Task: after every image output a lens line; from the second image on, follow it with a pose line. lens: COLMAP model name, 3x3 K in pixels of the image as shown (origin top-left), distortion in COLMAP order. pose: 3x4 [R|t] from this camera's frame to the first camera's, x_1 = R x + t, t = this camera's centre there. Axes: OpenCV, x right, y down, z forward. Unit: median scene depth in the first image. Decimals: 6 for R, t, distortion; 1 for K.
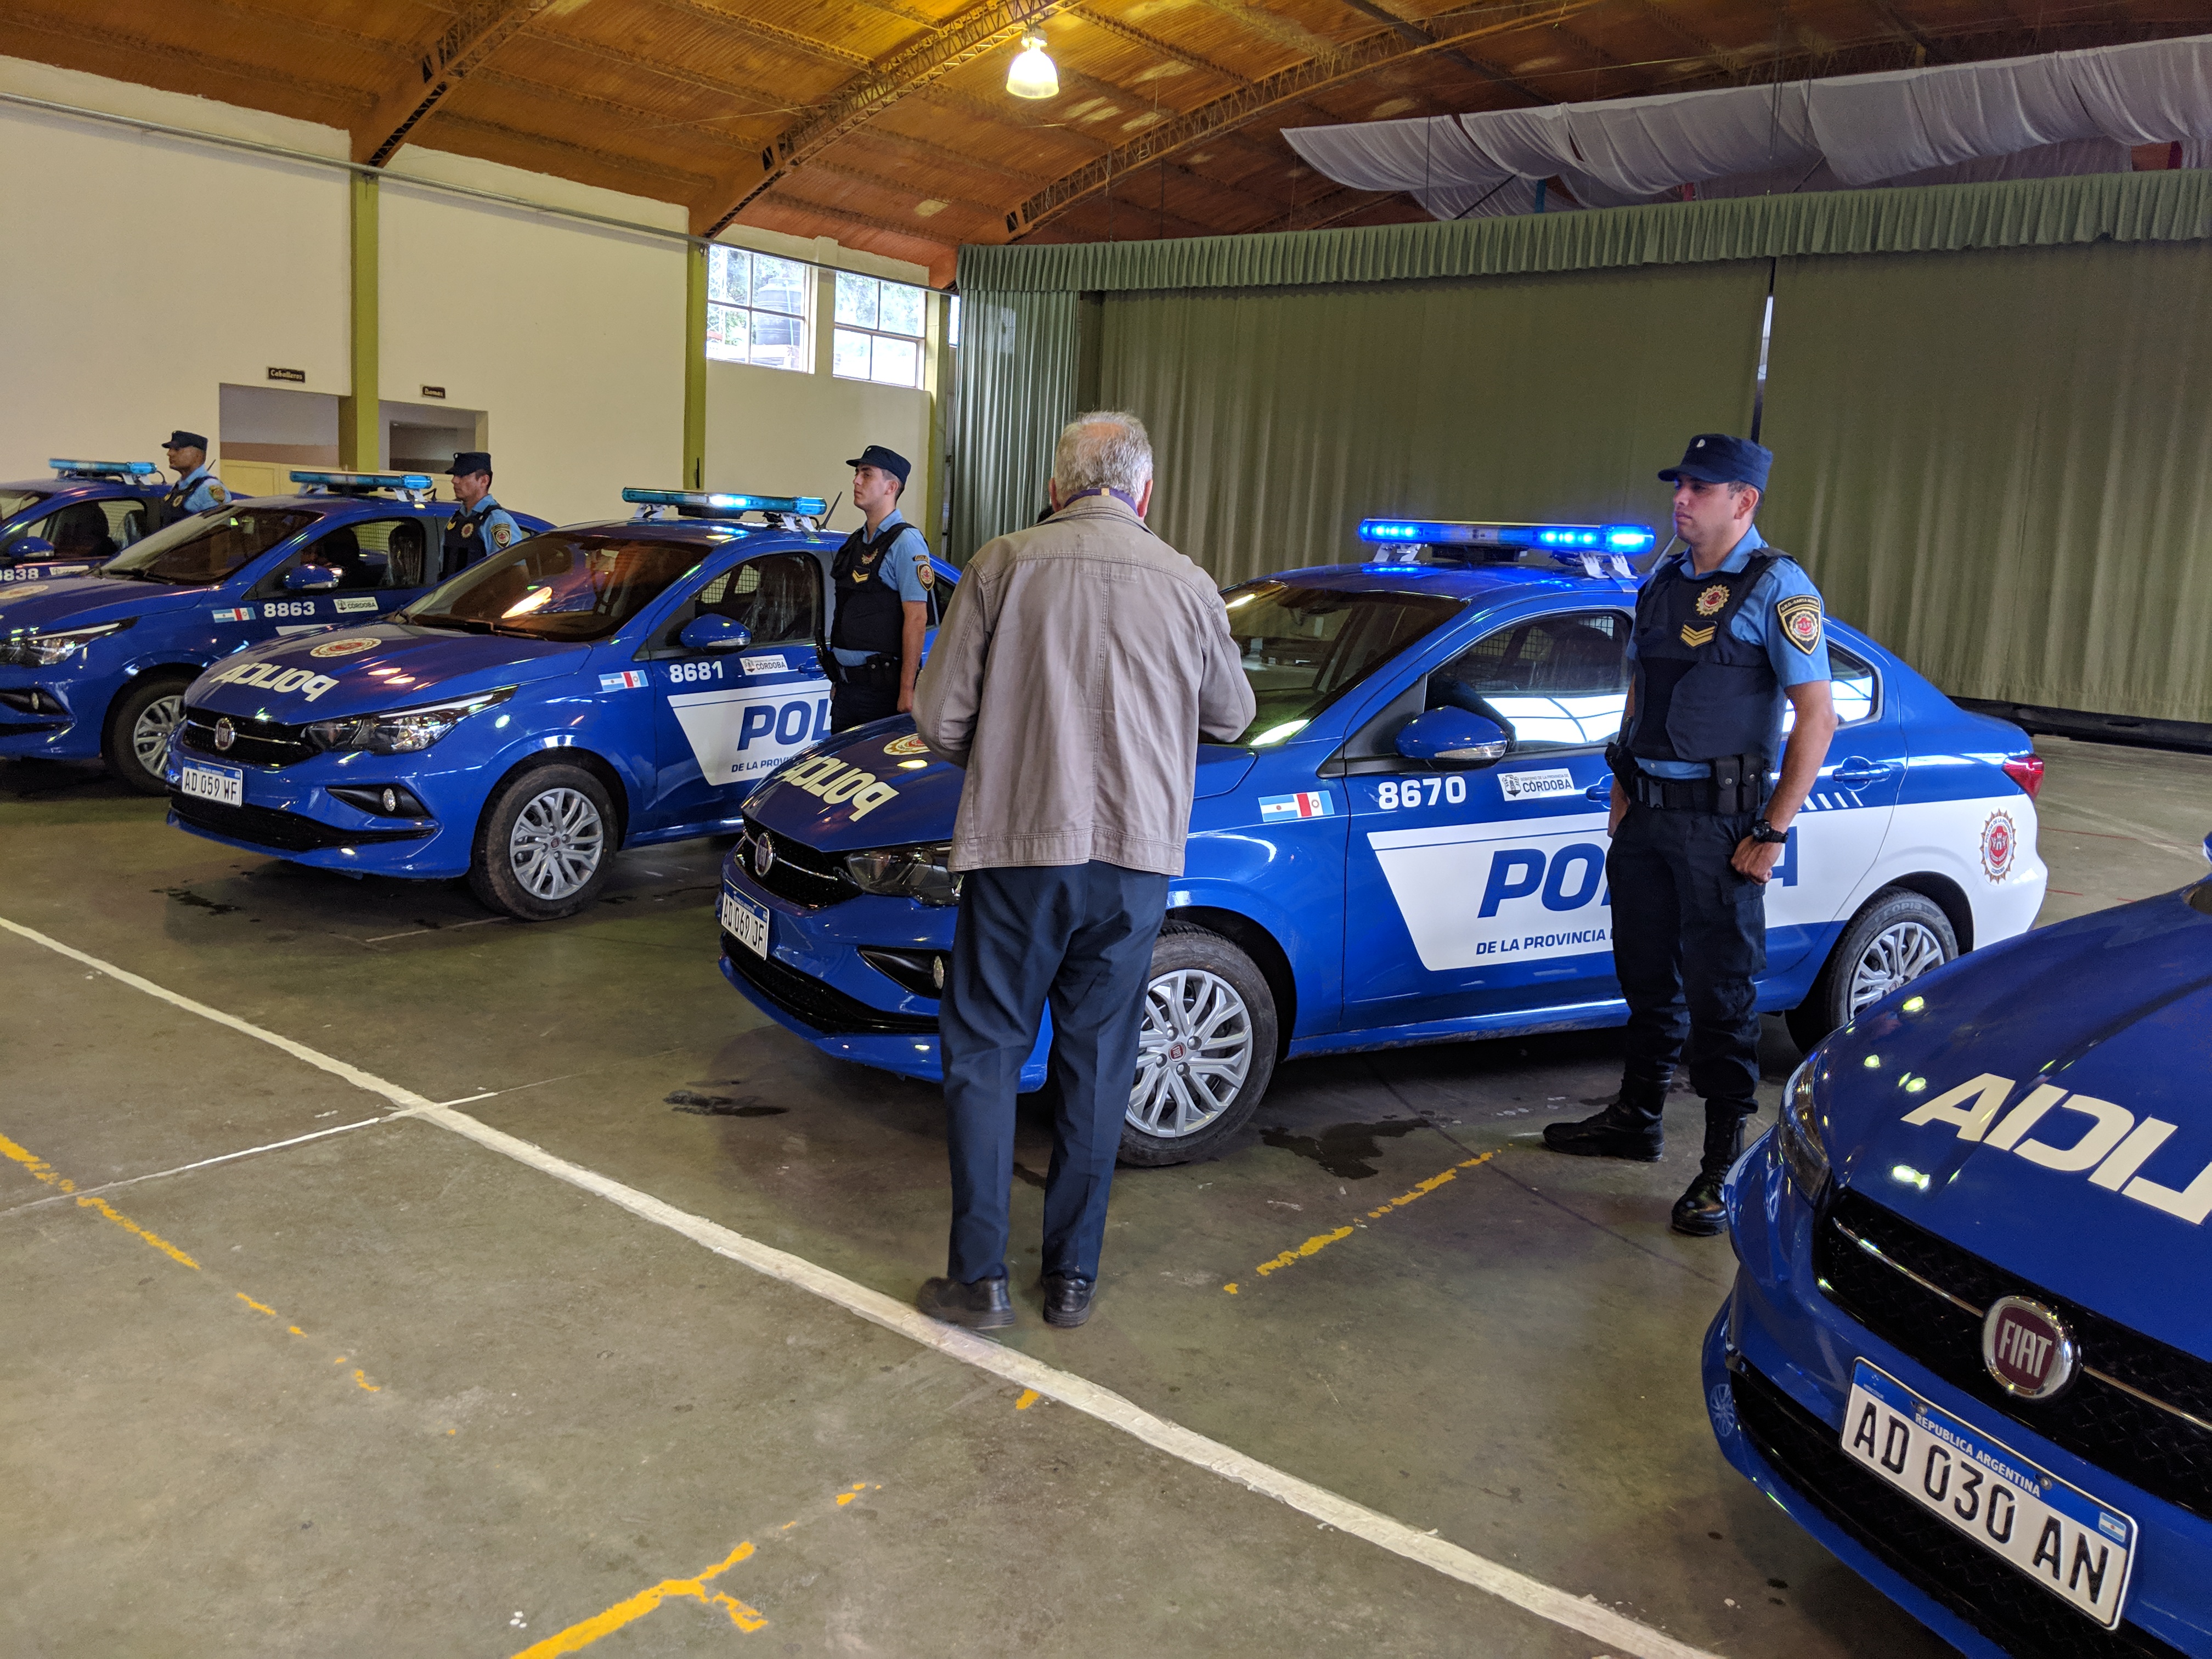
lens RADIAL K [[1784.6, 0, 1062.1], [0, 1784.6, 797.4], [0, 0, 1]] dist [0.108936, -0.174960]
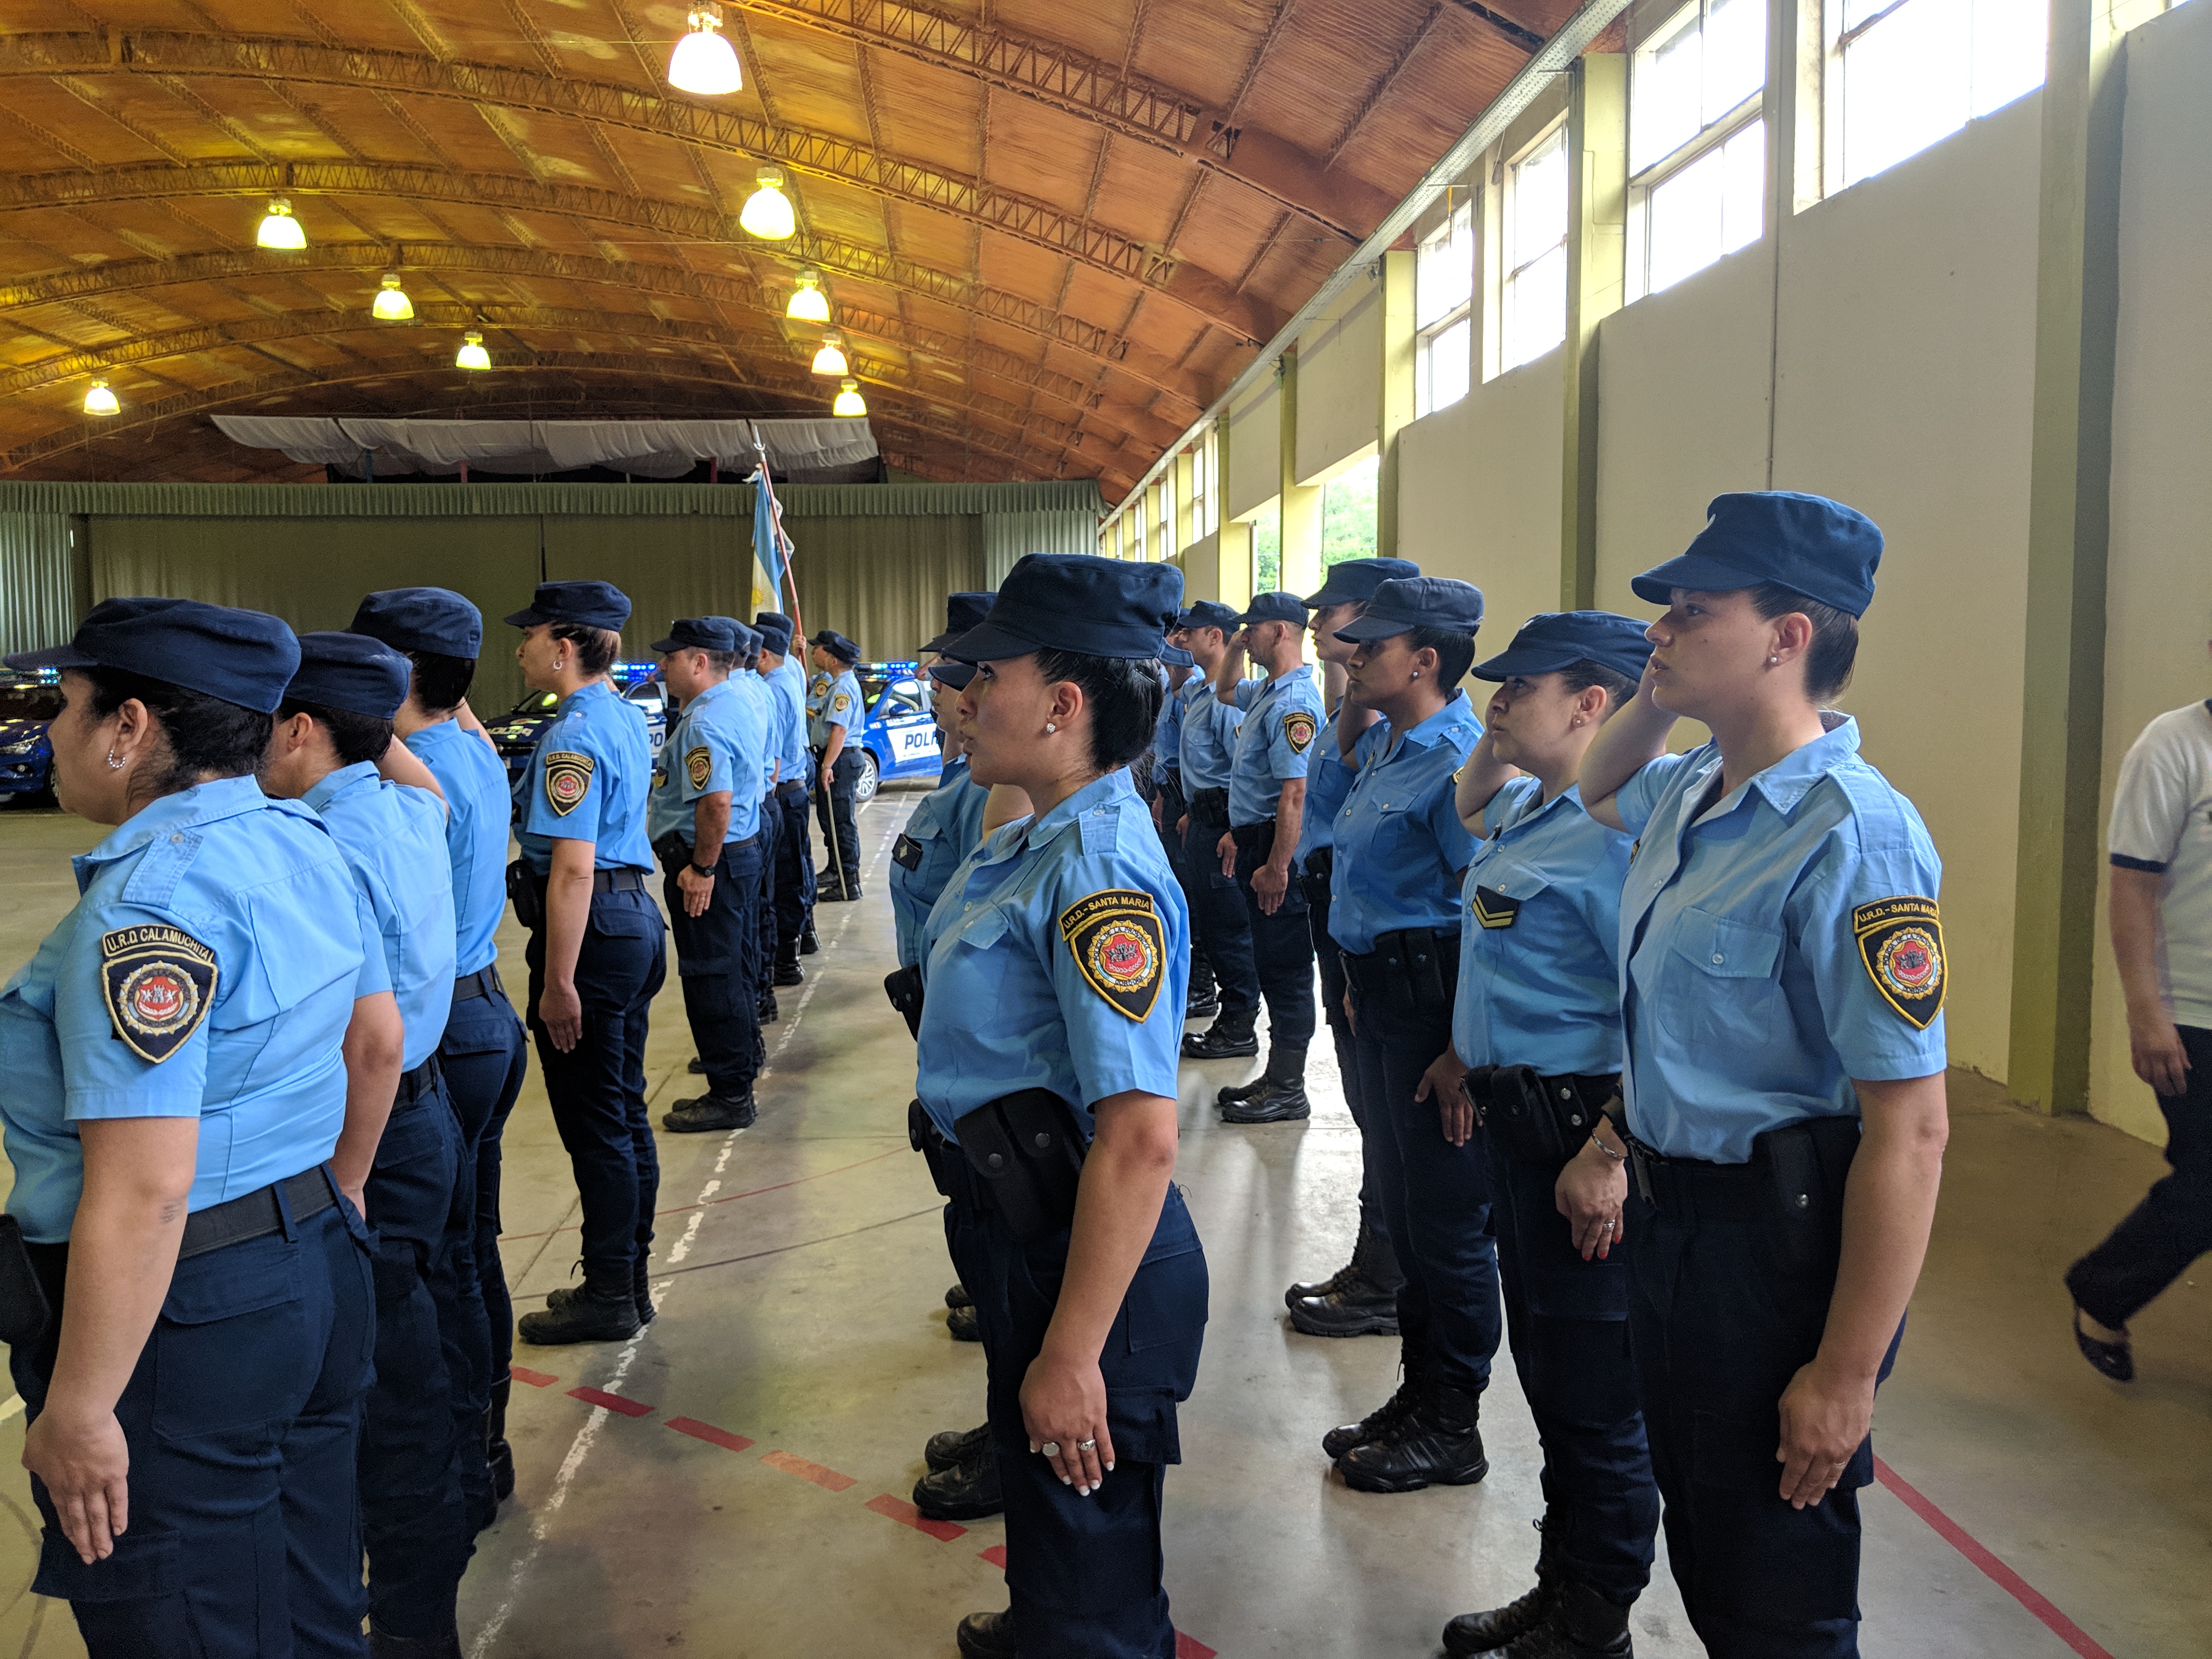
lens RADIAL K [[1788.5, 0, 1106.0], [0, 1788.5, 829.5], [0, 0, 1]] dist [0.057342, -0.142503]
pose [[0.723548, -0.121287, 0.679535, -1.492495], [0.147817, 0.988830, 0.019101, 0.253710], [-0.674261, 0.086627, 0.733395, -2.267145]]
